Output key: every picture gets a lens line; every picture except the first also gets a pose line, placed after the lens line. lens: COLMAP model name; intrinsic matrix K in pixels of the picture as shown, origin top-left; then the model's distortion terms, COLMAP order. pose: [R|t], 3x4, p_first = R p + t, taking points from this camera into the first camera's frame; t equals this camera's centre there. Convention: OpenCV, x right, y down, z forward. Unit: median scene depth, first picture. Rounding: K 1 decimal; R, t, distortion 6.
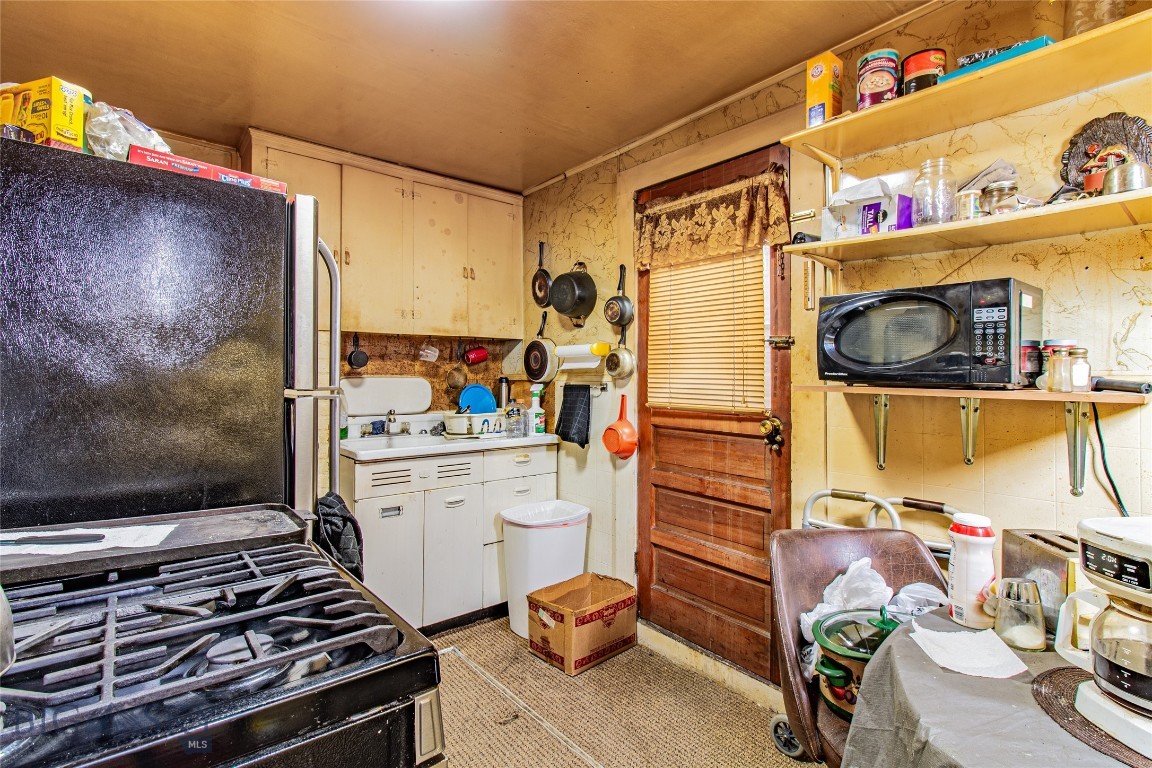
lens RADIAL K [[547.9, 0, 579.1], [0, 547.9, 369.2], [0, 0, 1]] dist [0.004205, 0.000098]
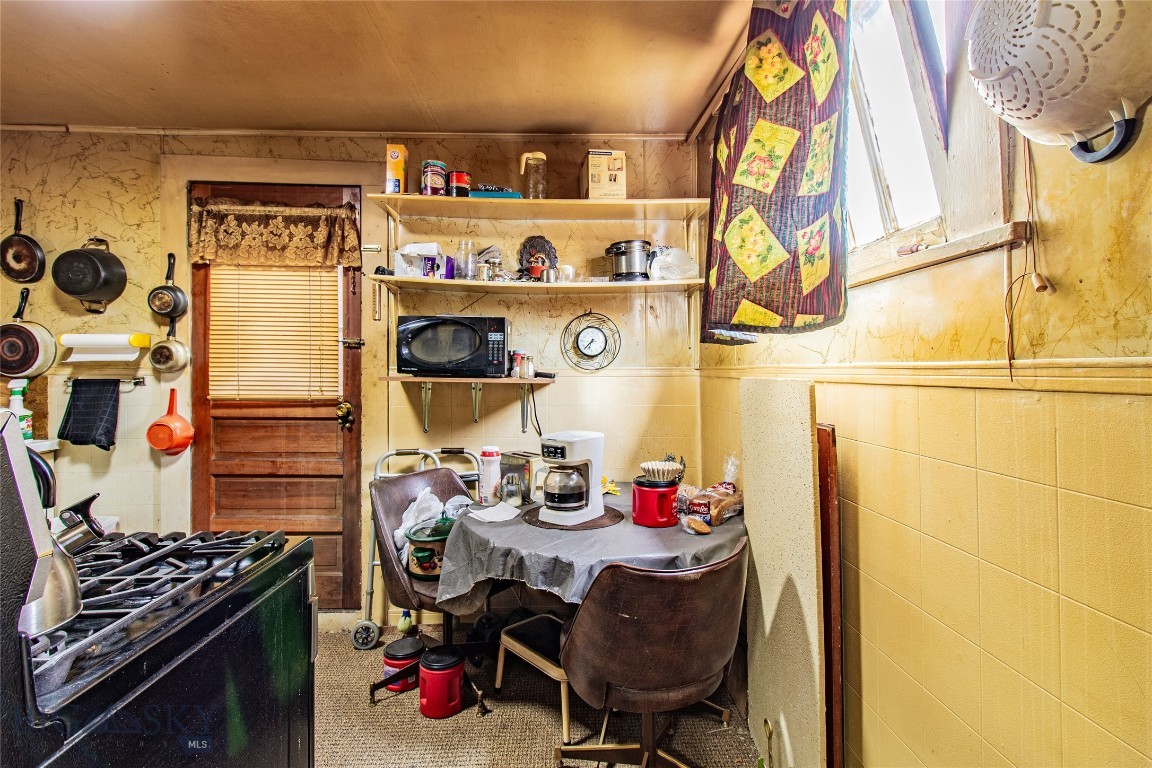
lens RADIAL K [[547.9, 0, 579.1], [0, 547.9, 369.2], [0, 0, 1]] dist [0.004205, 0.000098]
pose [[0.612330, -0.005601, 0.790582, -0.304413], [-0.011330, 0.999810, 0.015859, -0.013788], [-0.790521, -0.018668, 0.612150, -0.194446]]
